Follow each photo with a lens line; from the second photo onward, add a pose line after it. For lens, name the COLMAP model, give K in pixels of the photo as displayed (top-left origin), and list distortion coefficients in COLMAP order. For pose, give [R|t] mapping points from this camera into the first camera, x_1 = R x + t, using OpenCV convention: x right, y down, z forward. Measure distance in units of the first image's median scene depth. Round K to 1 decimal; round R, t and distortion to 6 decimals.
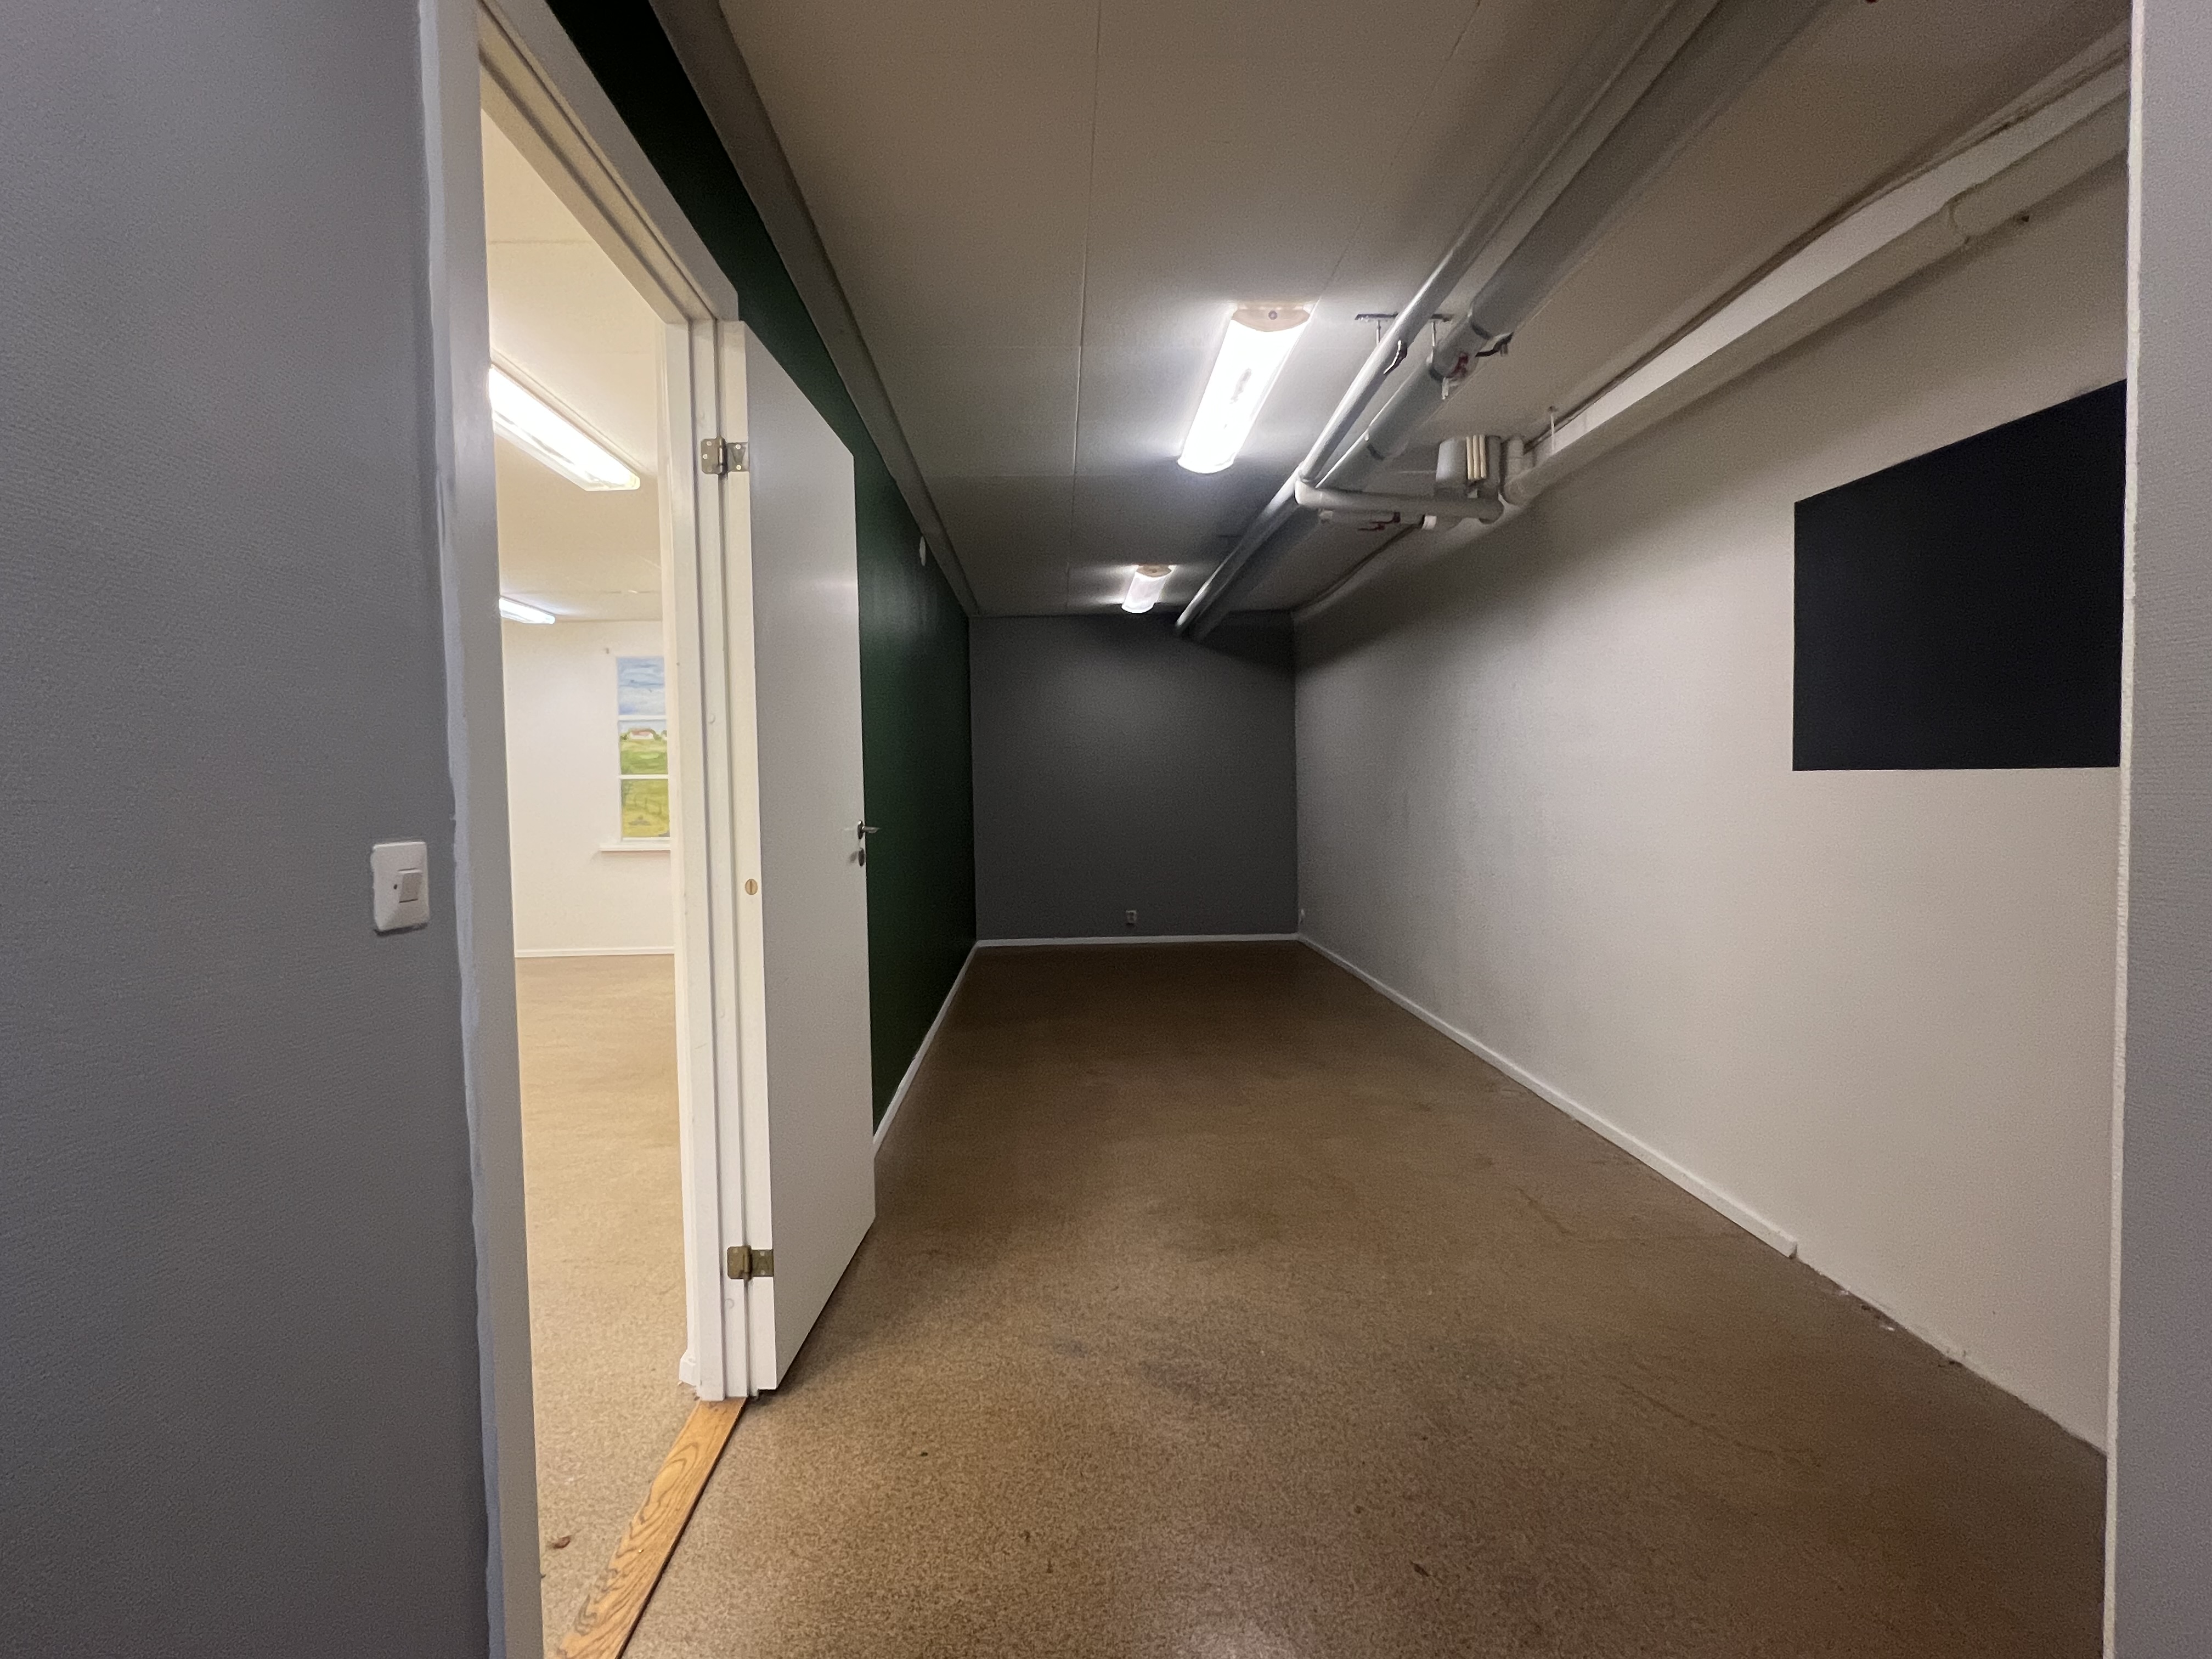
lens RADIAL K [[1070.1, 0, 1092.3], [0, 1070.1, 828.0], [0, 0, 1]] dist [-0.001461, 0.000663]
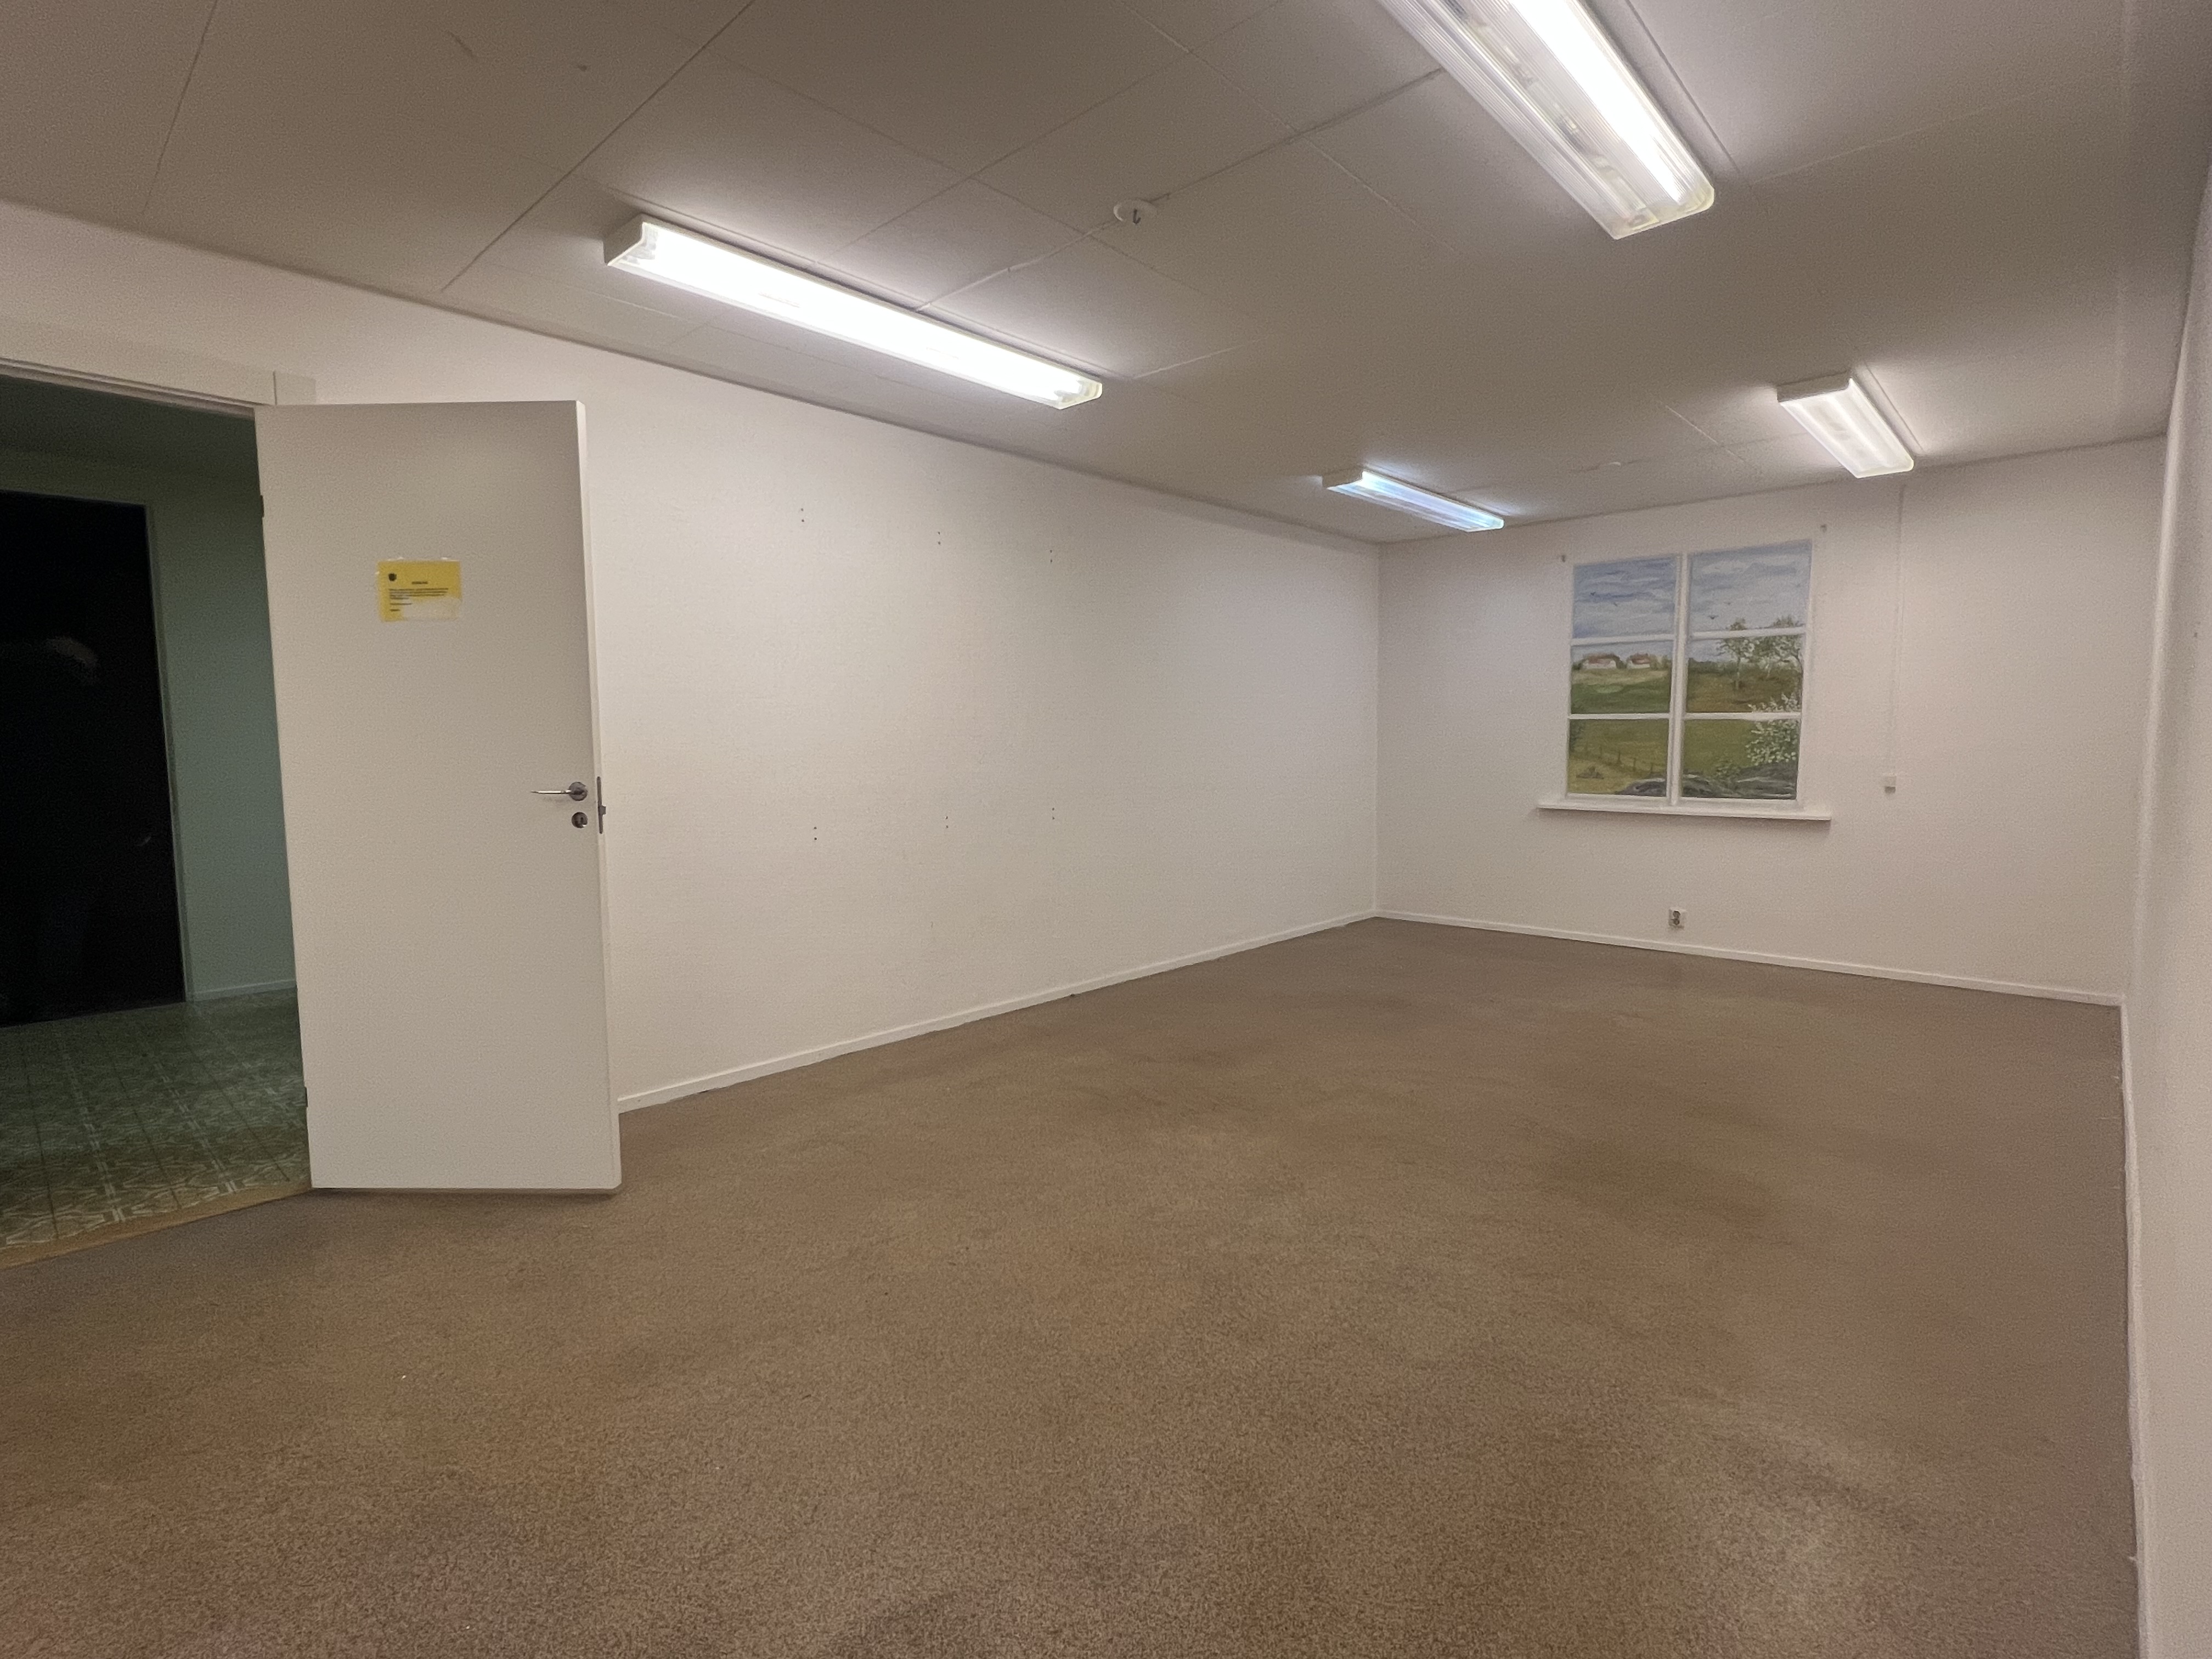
lens RADIAL K [[1070.1, 0, 1095.4], [0, 1070.1, 826.1], [0, 0, 1]] dist [-0.001461, 0.000663]
pose [[0.702633, 0.070754, -0.708026, -0.119817], [-0.032744, 0.997205, 0.067158, -0.008480], [0.710799, -0.024004, 0.702986, 0.187335]]
